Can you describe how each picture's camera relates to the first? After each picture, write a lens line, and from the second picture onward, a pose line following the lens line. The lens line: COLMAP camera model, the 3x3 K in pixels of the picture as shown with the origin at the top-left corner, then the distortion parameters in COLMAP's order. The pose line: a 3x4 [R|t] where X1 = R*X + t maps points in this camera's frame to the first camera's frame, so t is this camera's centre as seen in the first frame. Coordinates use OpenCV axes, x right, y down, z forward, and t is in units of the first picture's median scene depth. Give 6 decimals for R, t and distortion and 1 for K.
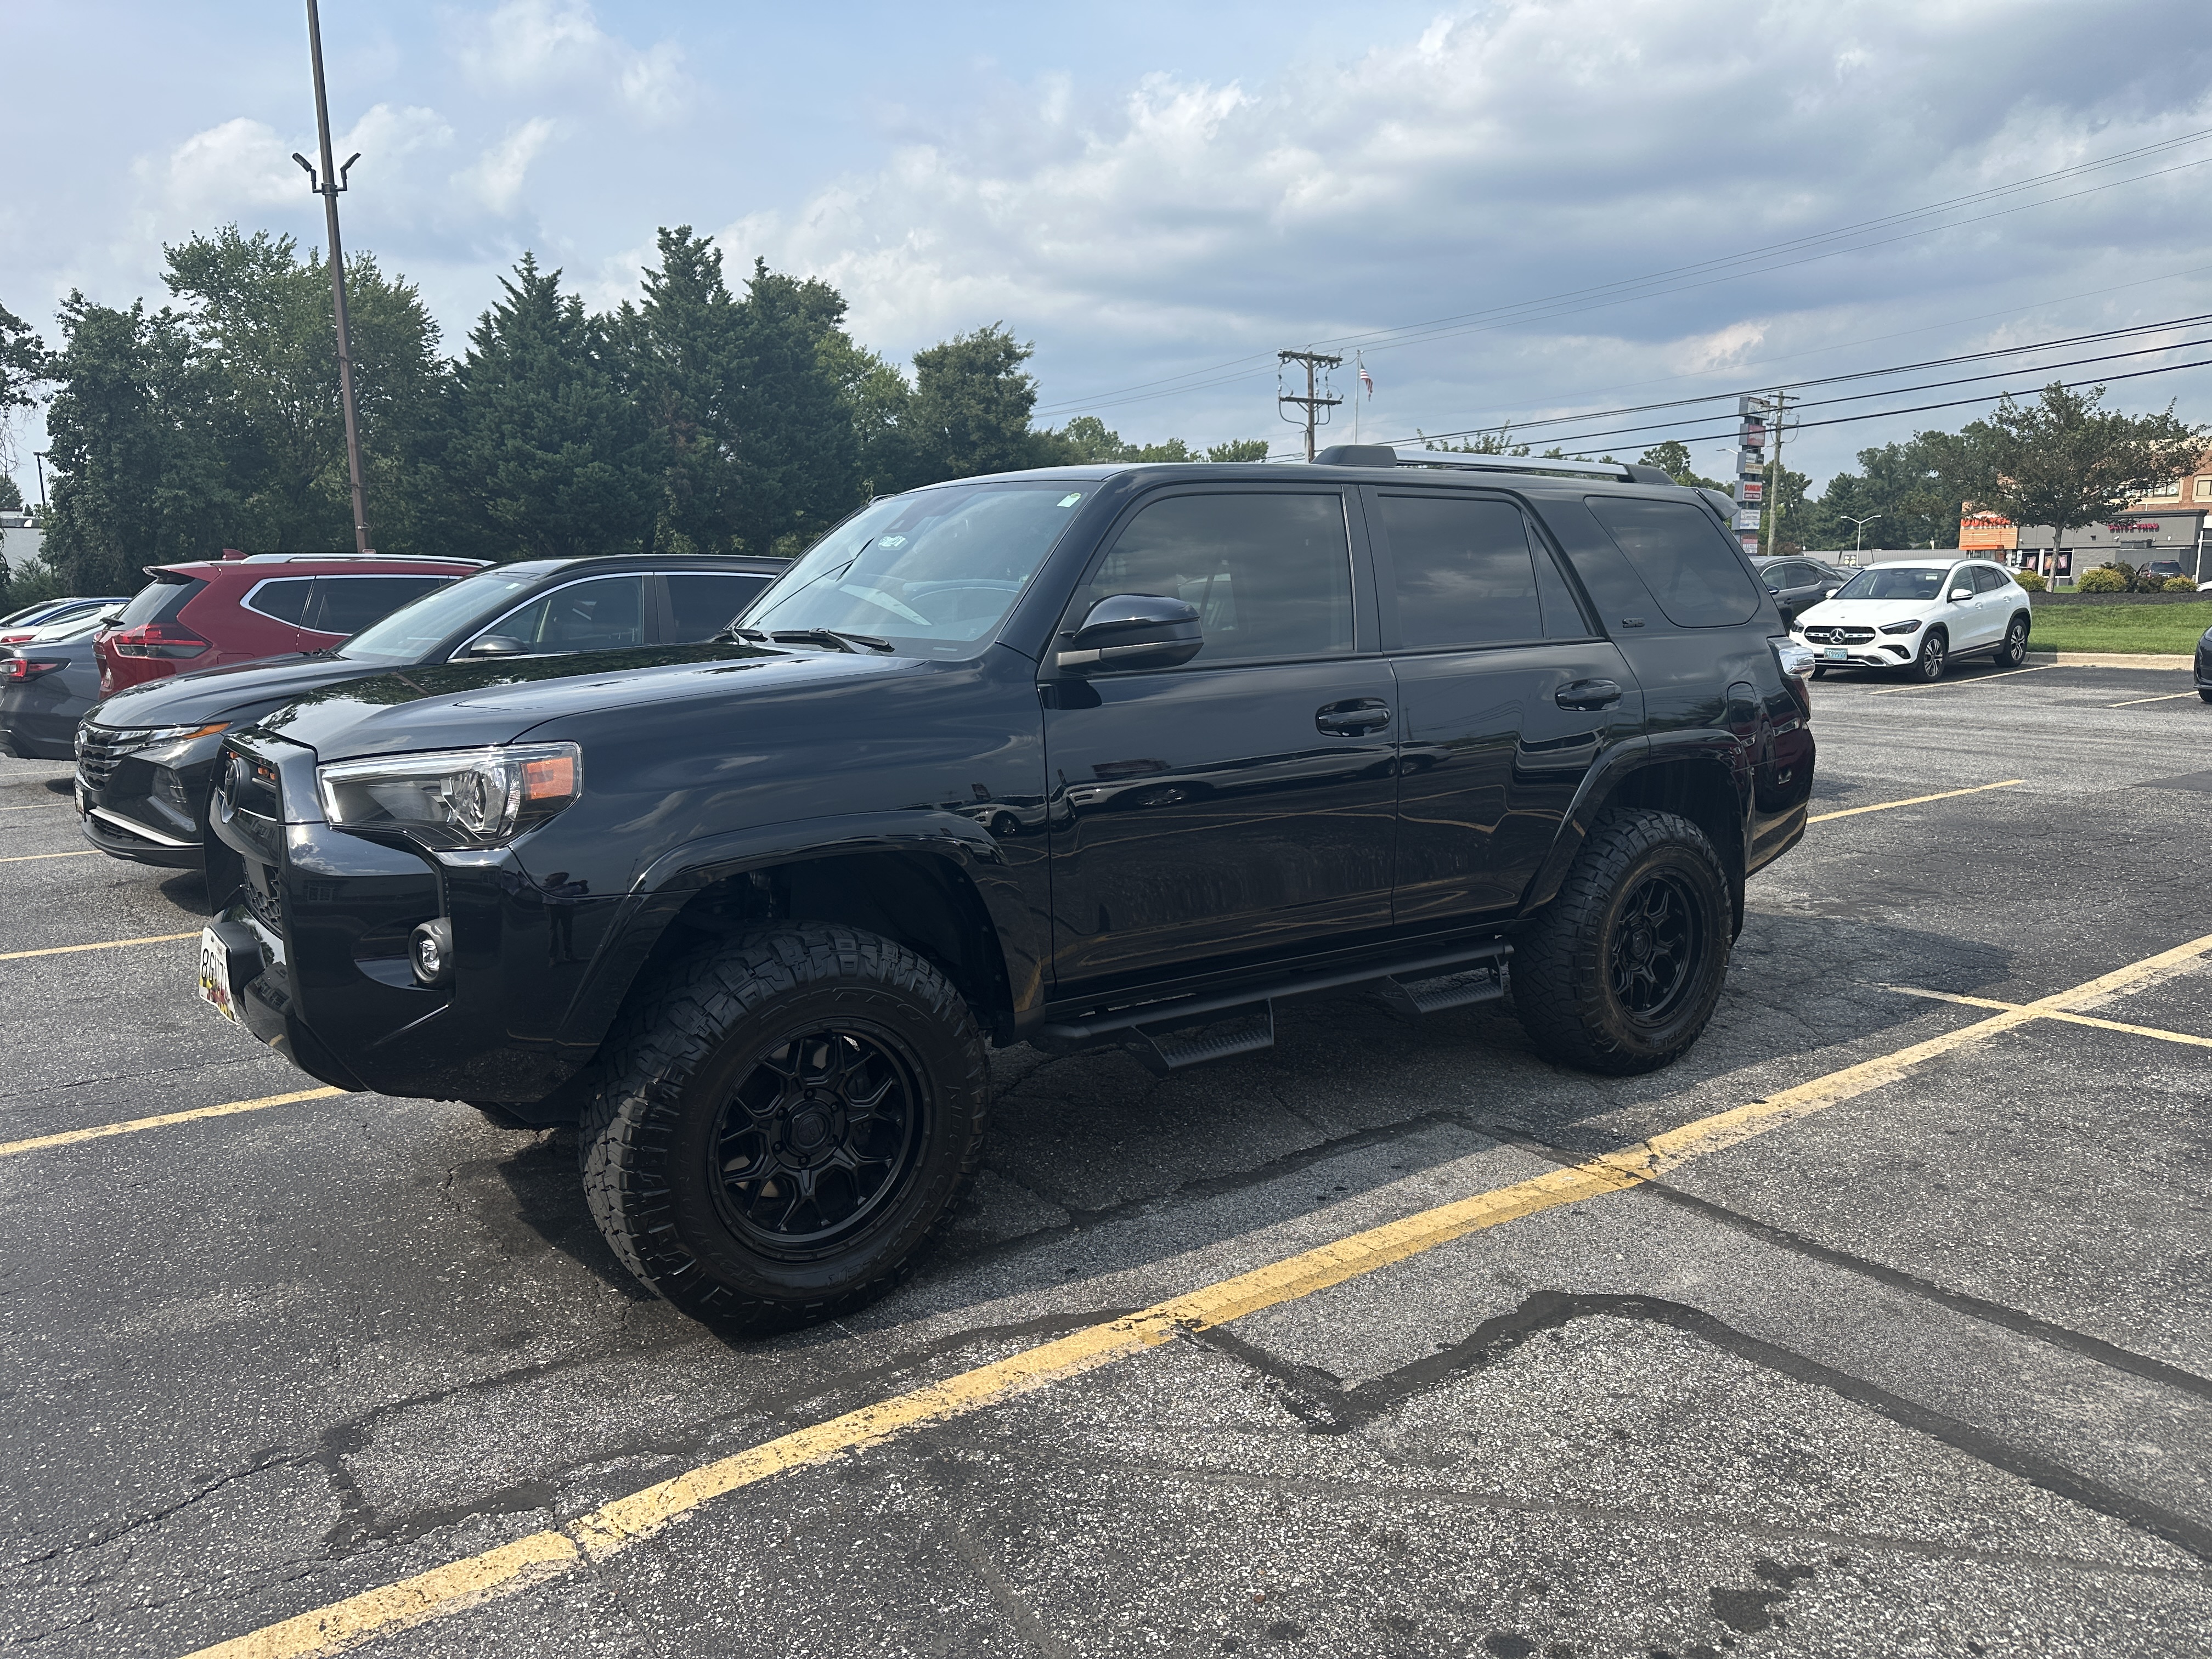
lens RADIAL K [[1548.5, 0, 1139.5], [0, 1548.5, 903.2], [0, 0, 1]] dist [0.053792, -0.066448]
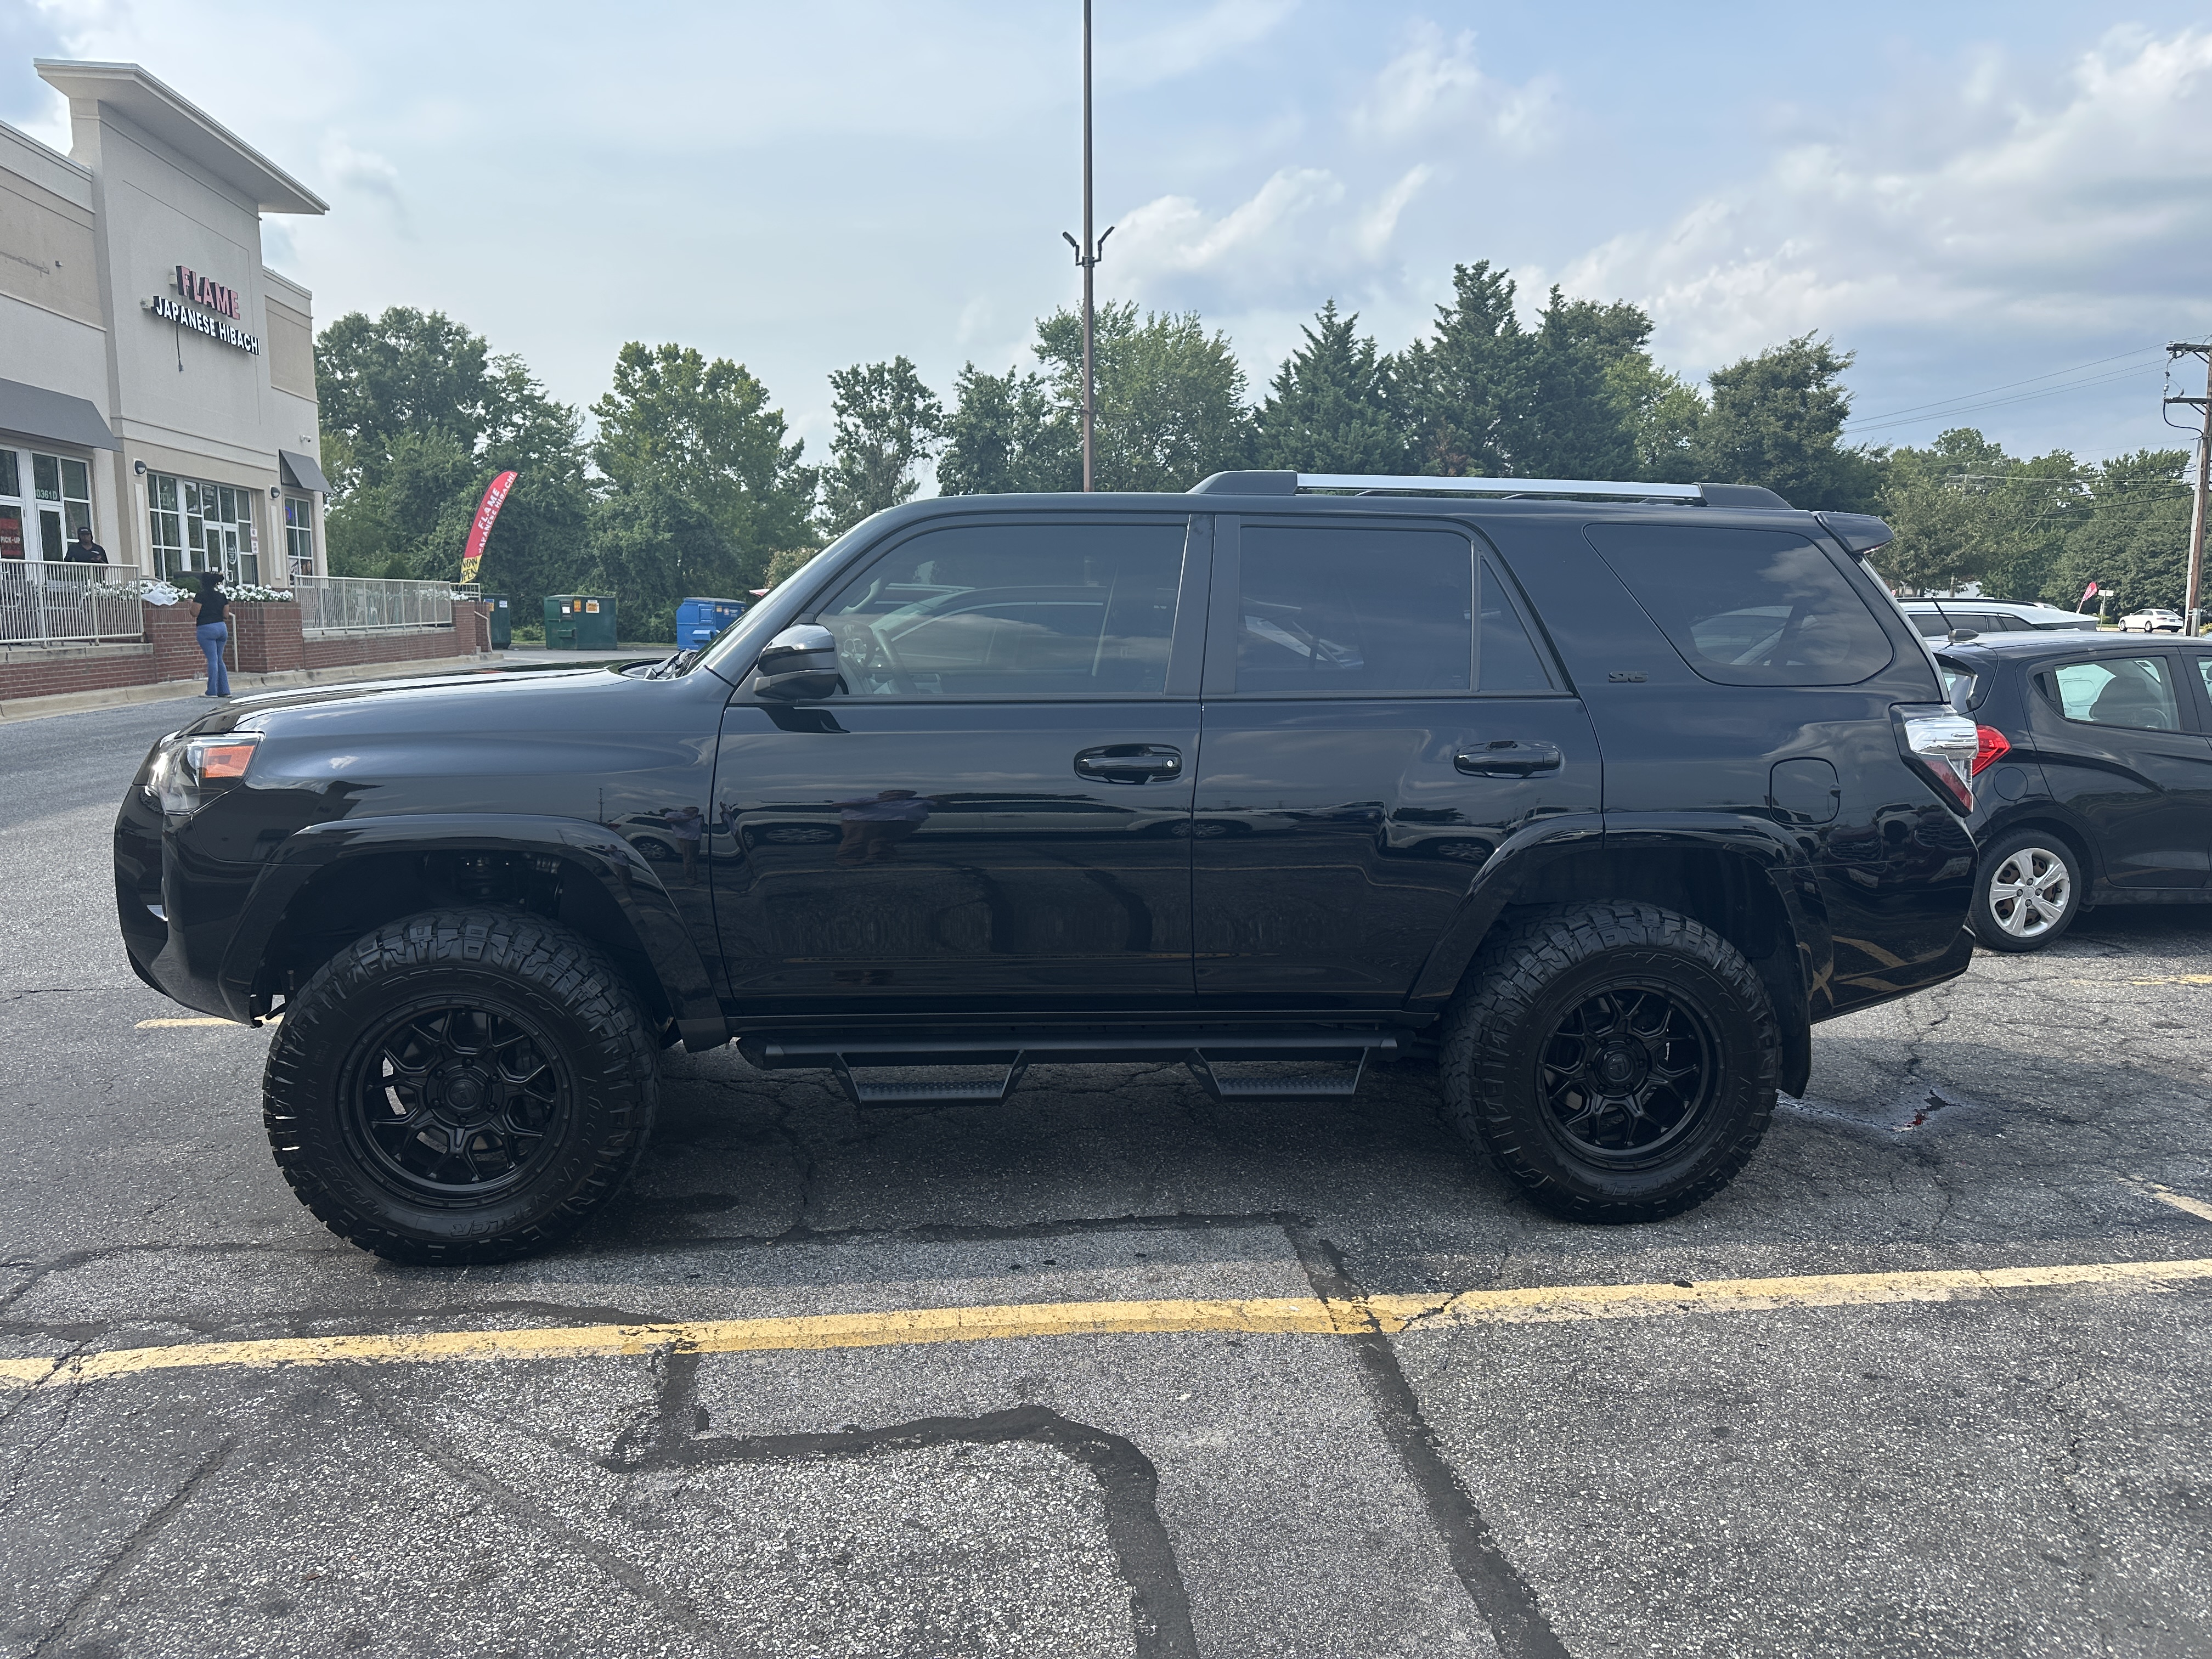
lens RADIAL K [[1548.5, 0, 1122.3], [0, 1548.5, 933.1], [0, 0, 1]] dist [0.053792, -0.066448]
pose [[0.868995, 0.114691, -0.481346, 0.484143], [-0.114738, 0.992959, 0.029451, -0.038077], [0.481334, 0.029636, 0.876036, 0.156028]]
